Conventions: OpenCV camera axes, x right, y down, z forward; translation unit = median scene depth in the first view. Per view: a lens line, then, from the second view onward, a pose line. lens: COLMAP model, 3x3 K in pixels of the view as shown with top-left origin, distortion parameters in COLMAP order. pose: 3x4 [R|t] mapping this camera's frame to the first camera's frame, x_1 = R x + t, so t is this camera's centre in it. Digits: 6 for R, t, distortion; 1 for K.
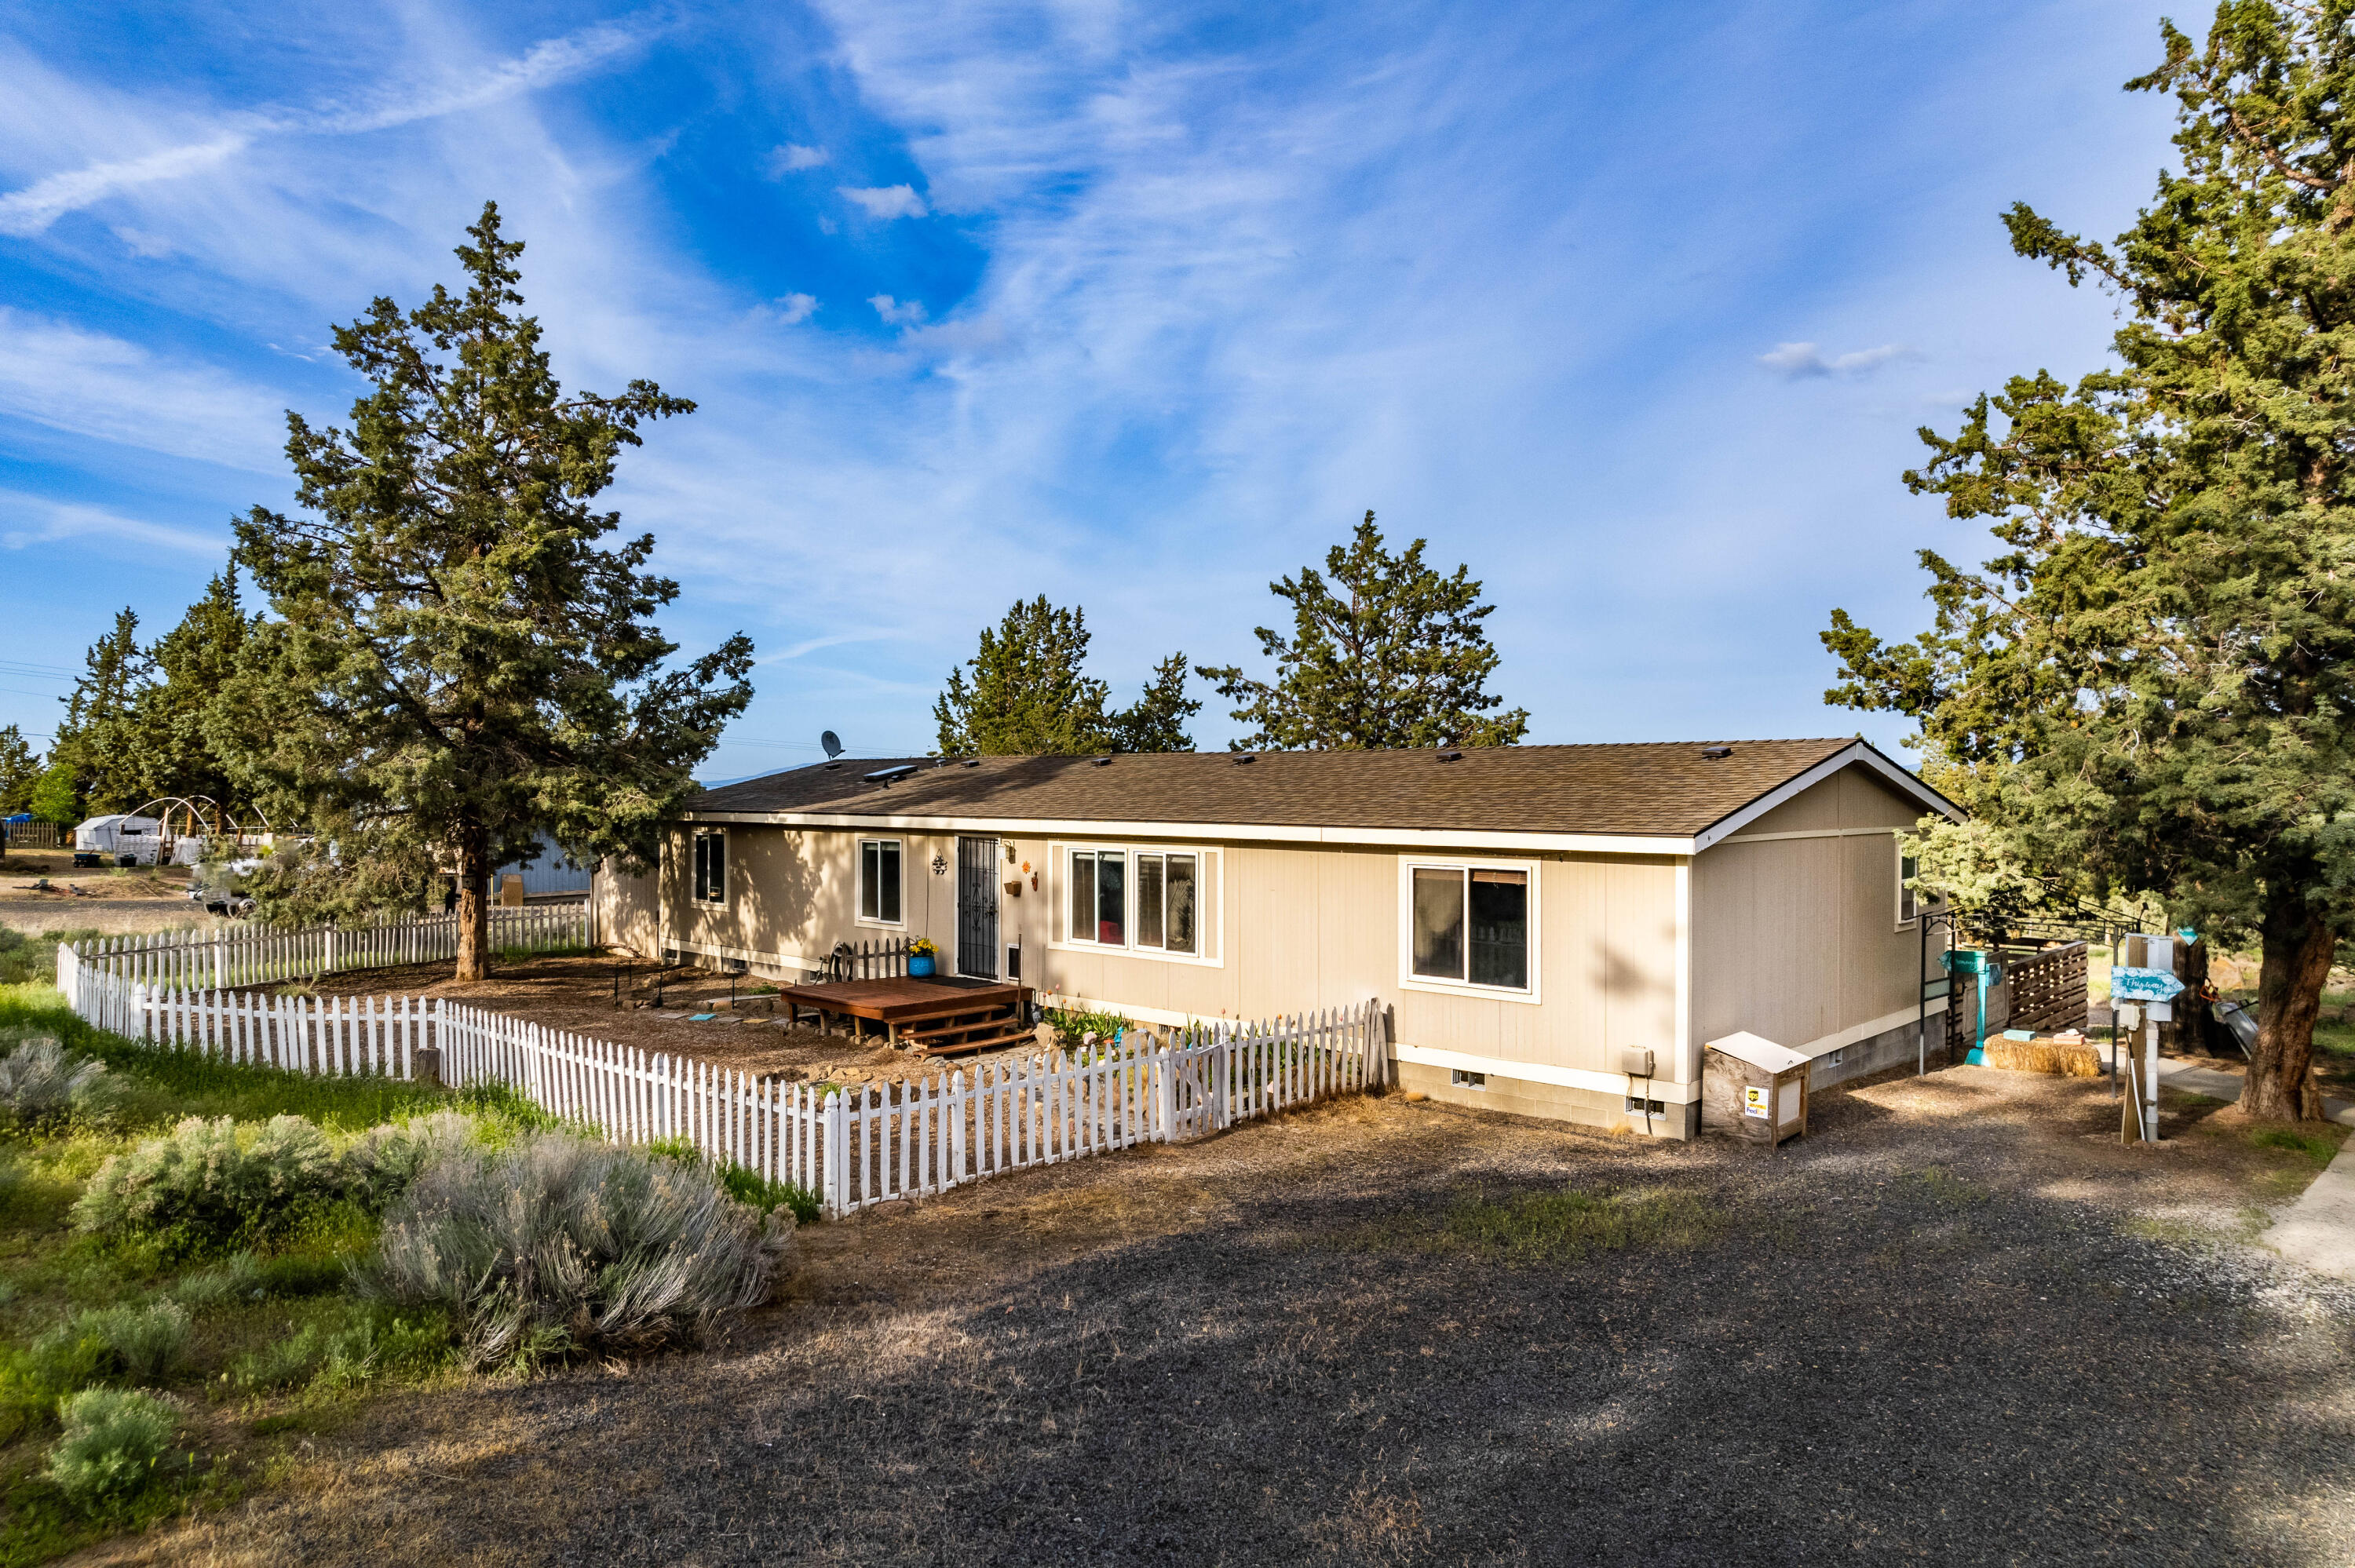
lens RADIAL K [[1674.8, 0, 1132.3], [0, 1674.8, 776.7], [0, 0, 1]] dist [-0.000578, 0.030084]
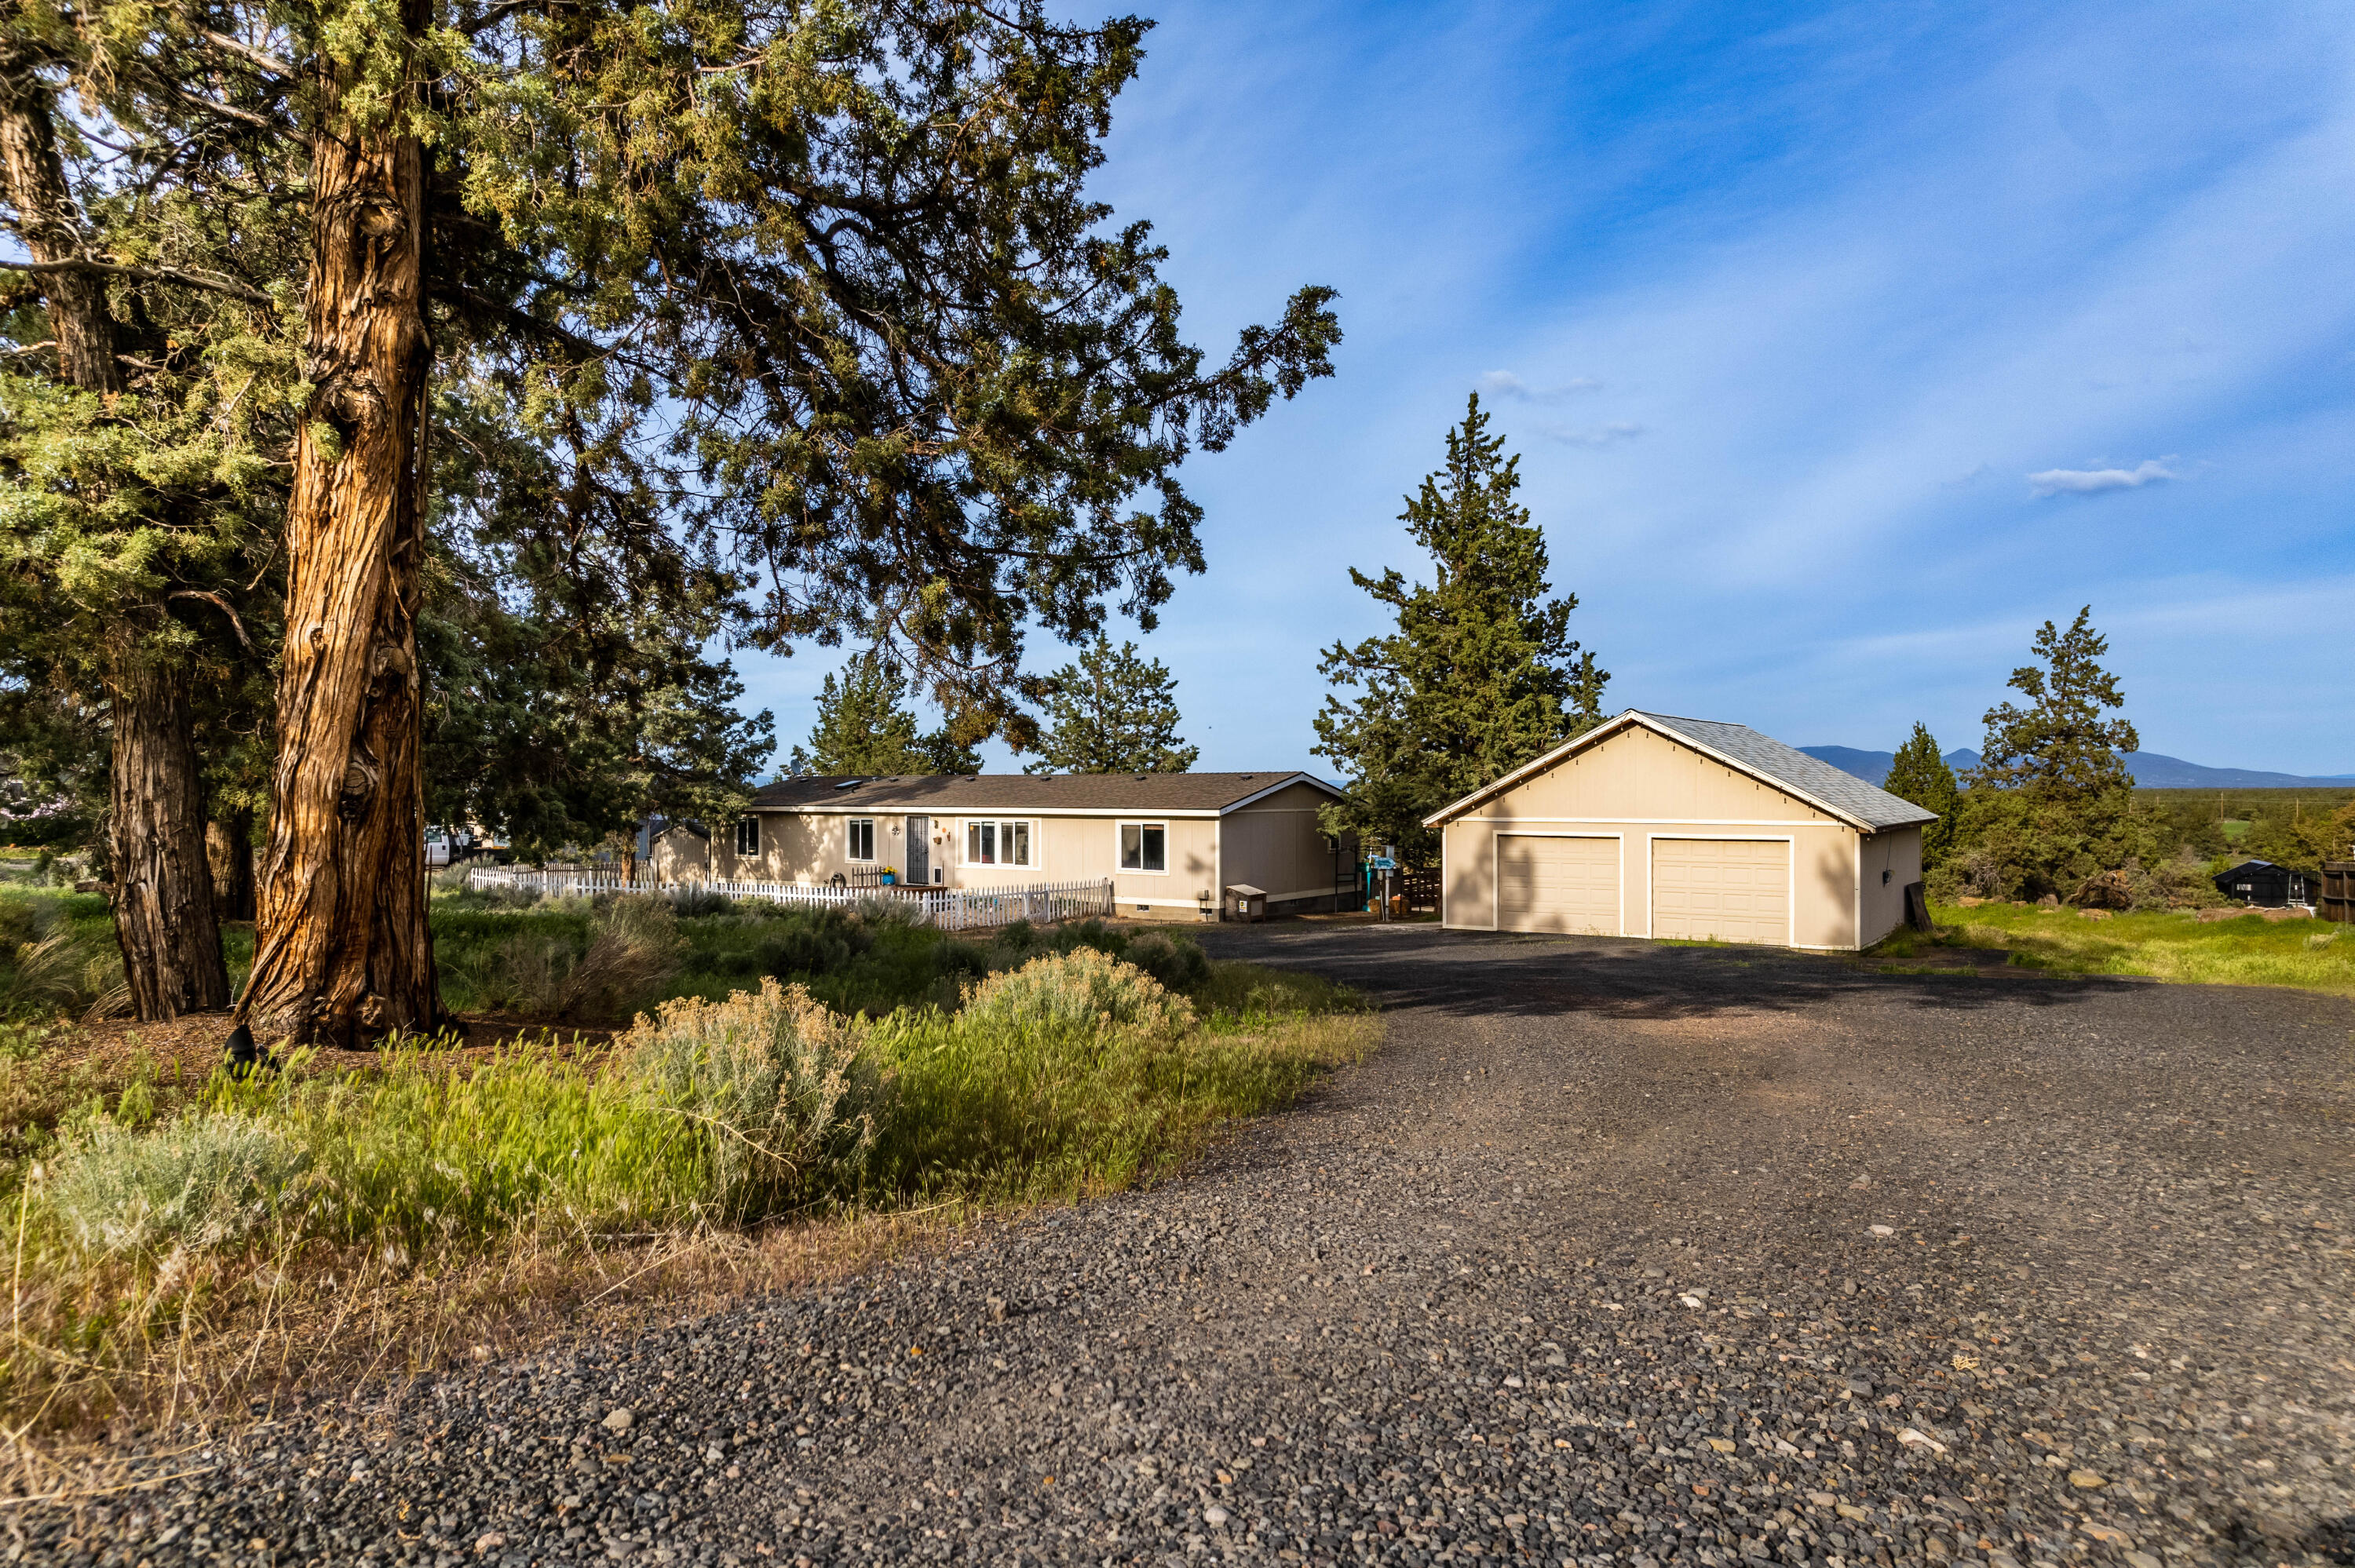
lens RADIAL K [[1674.8, 0, 1132.3], [0, 1674.8, 776.7], [0, 0, 1]] dist [-0.000578, 0.030084]
pose [[0.988321, -0.000271, 0.152388, -0.140427], [0.000630, 0.999997, -0.002310, -0.007940], [-0.152387, 0.002379, 0.988318, -1.051792]]
